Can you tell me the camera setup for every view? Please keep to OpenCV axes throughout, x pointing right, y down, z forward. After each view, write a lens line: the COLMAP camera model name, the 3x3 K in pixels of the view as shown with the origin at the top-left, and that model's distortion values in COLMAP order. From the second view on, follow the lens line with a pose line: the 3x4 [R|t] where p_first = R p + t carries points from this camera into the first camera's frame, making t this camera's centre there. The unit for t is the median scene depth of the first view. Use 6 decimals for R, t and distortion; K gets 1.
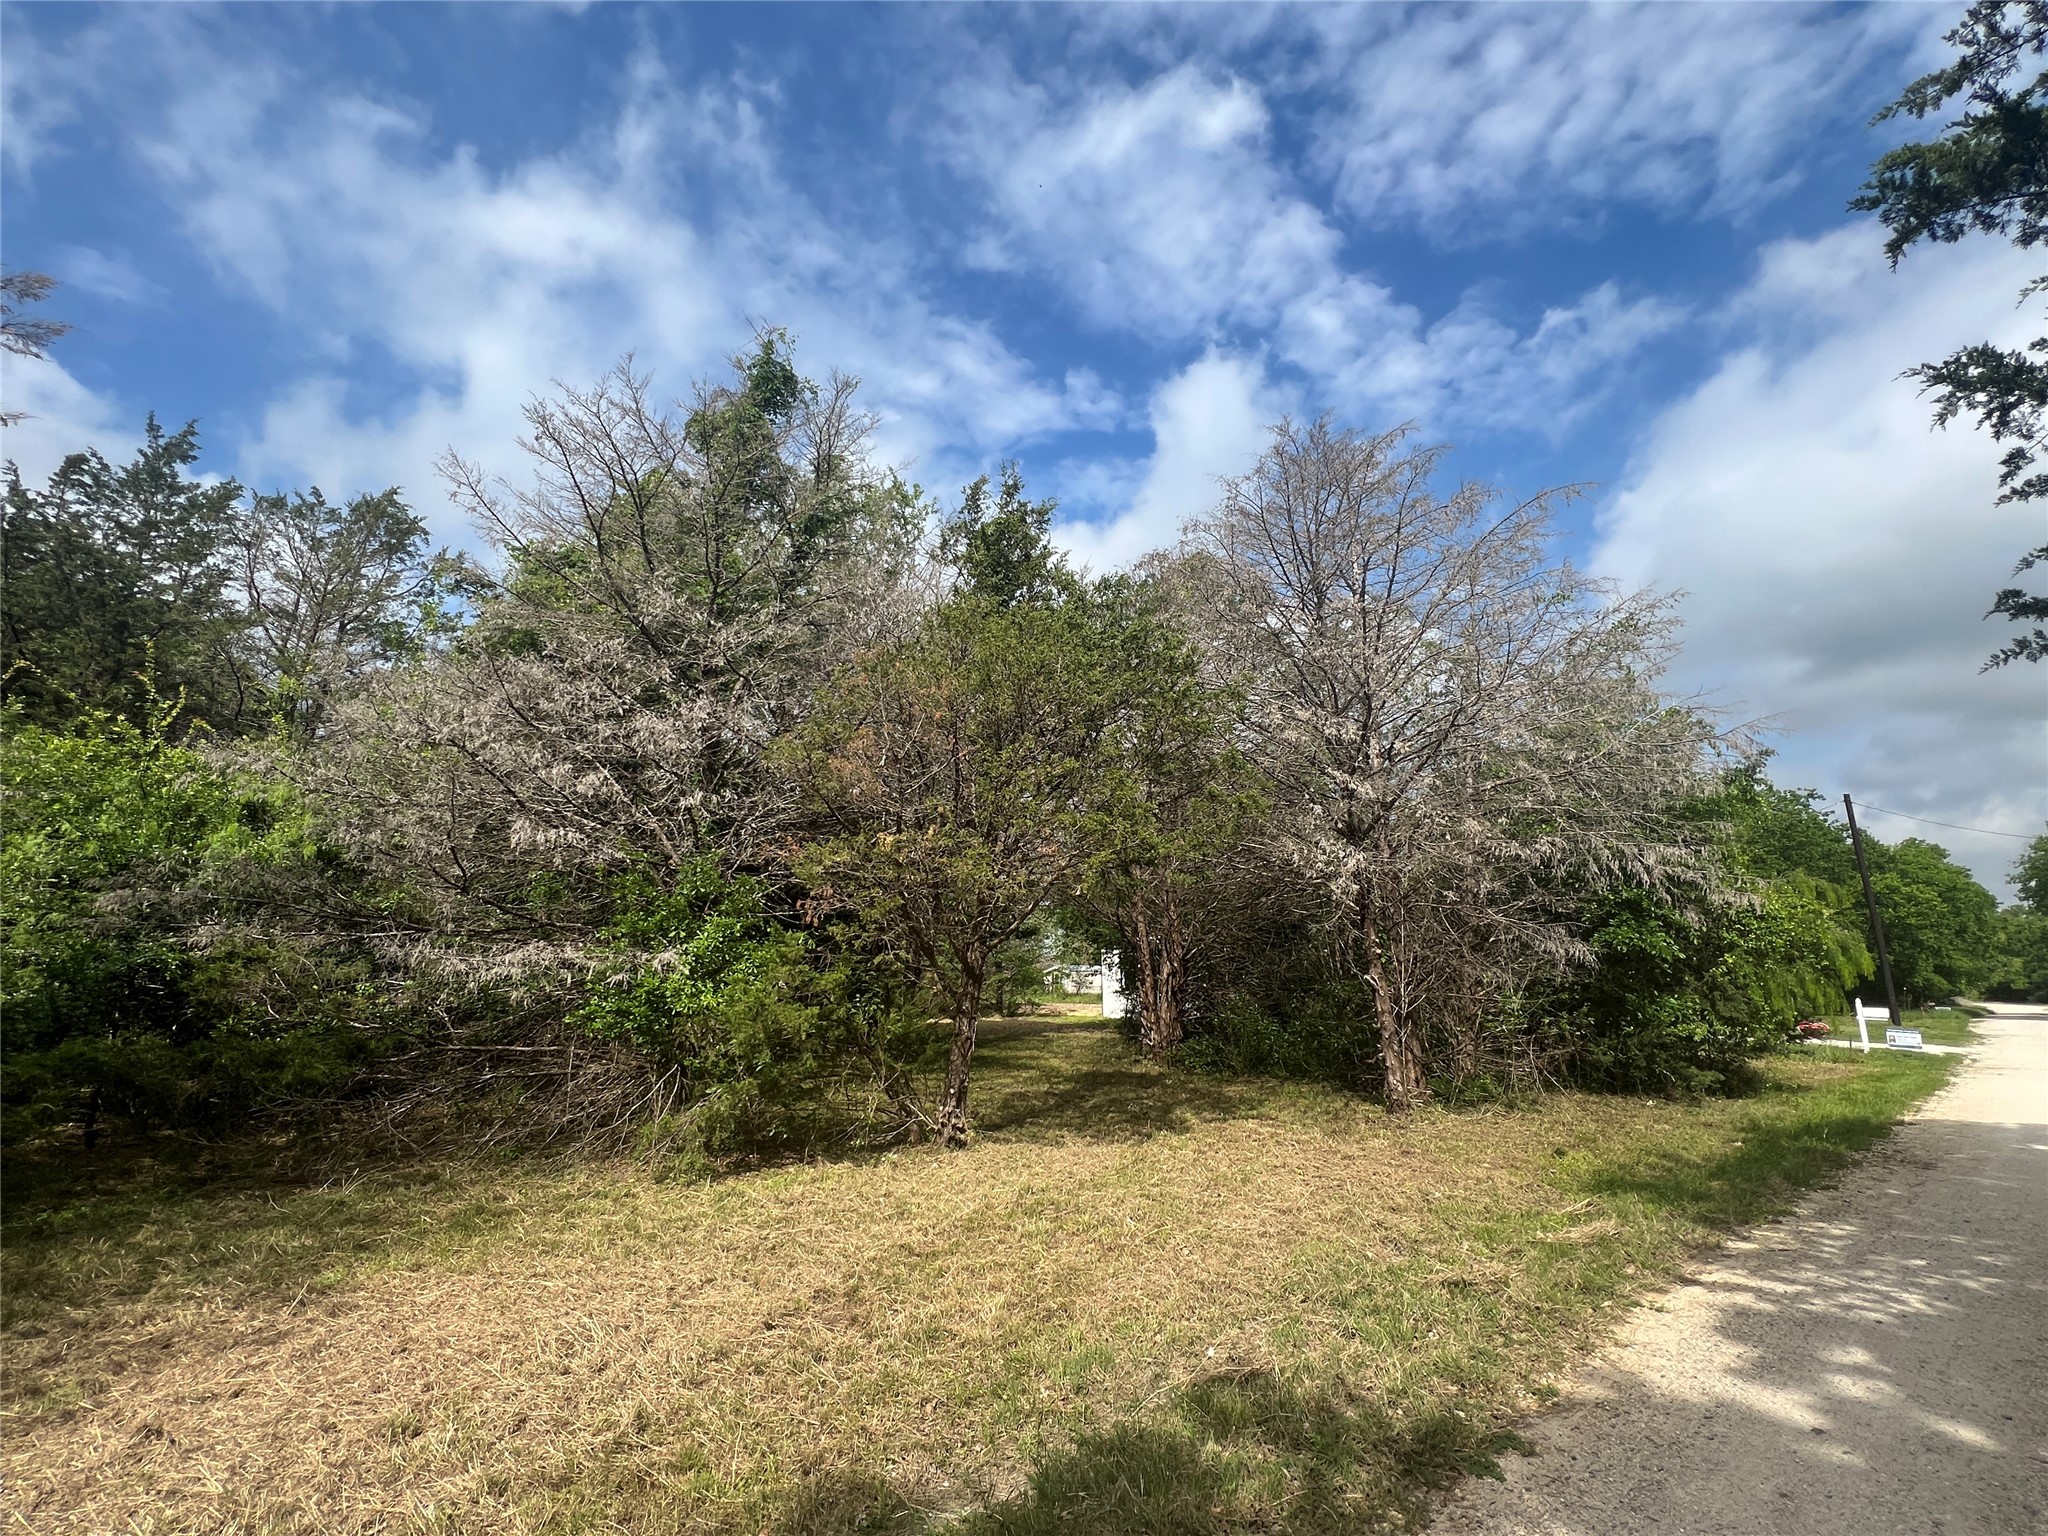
lens RADIAL K [[901.7, 0, 1024.0], [0, 901.7, 768.0], [0, 0, 1]] dist [0.018873, -0.000003]
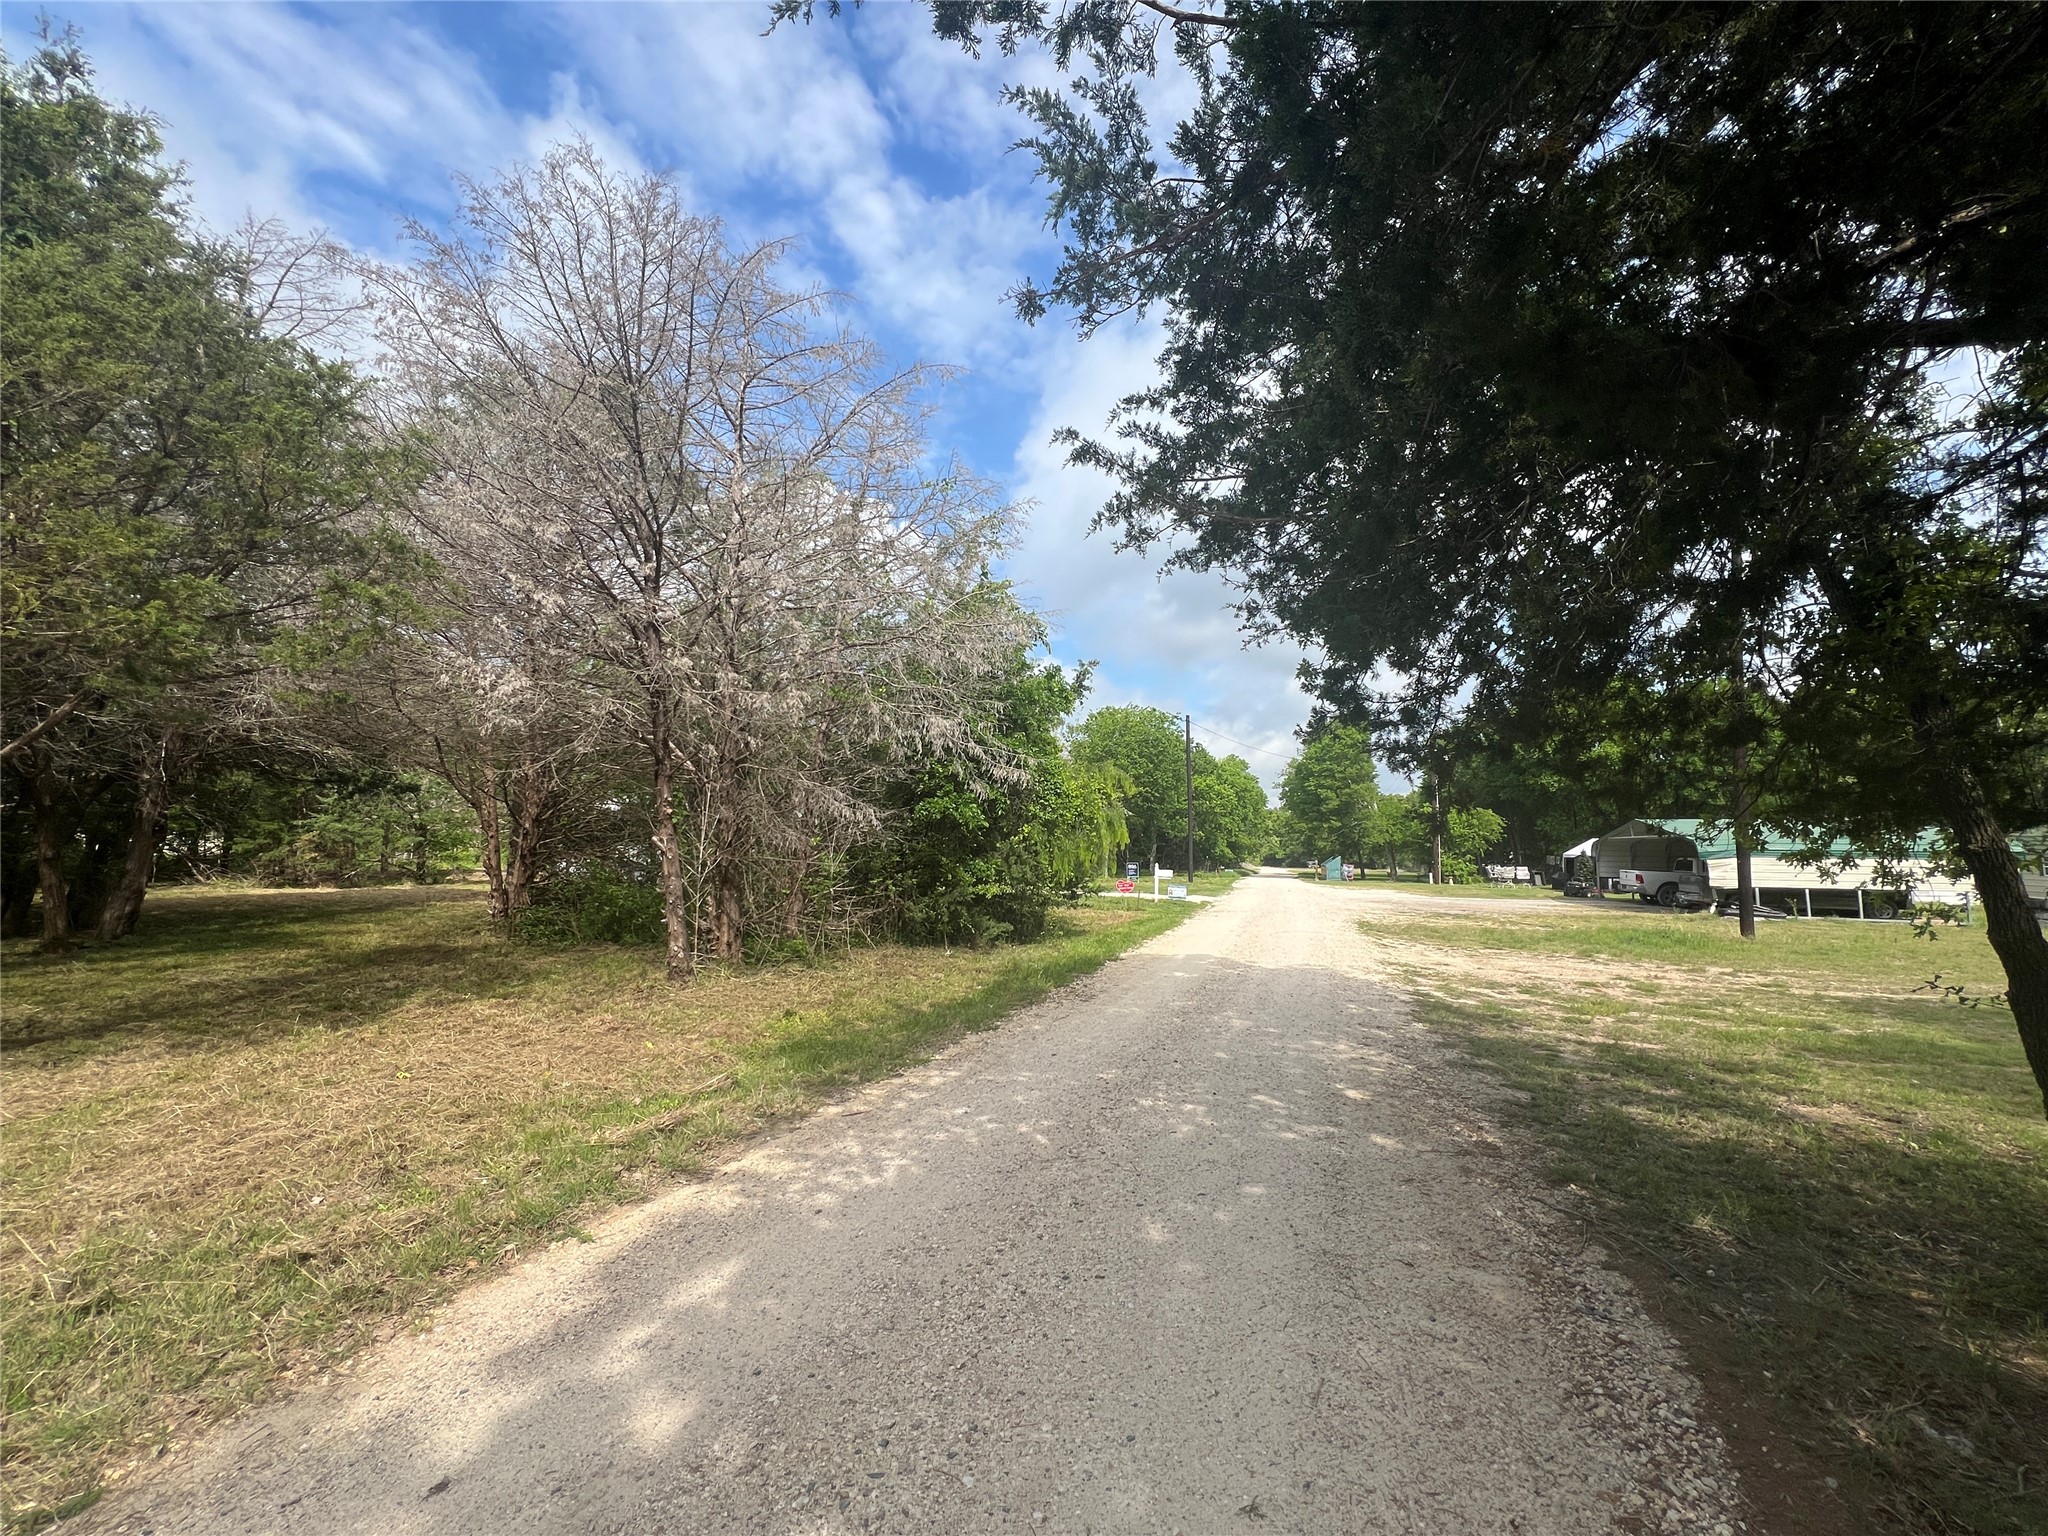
lens RADIAL K [[831.7, 0, 1024.0], [0, 831.7, 768.0], [0, 0, 1]] dist [-0.001052, 0.000004]
pose [[0.876116, 0.058597, 0.478525, 0.159387], [-0.120808, 0.987601, 0.100248, 0.017890], [-0.466718, -0.145638, 0.872333, 0.059574]]
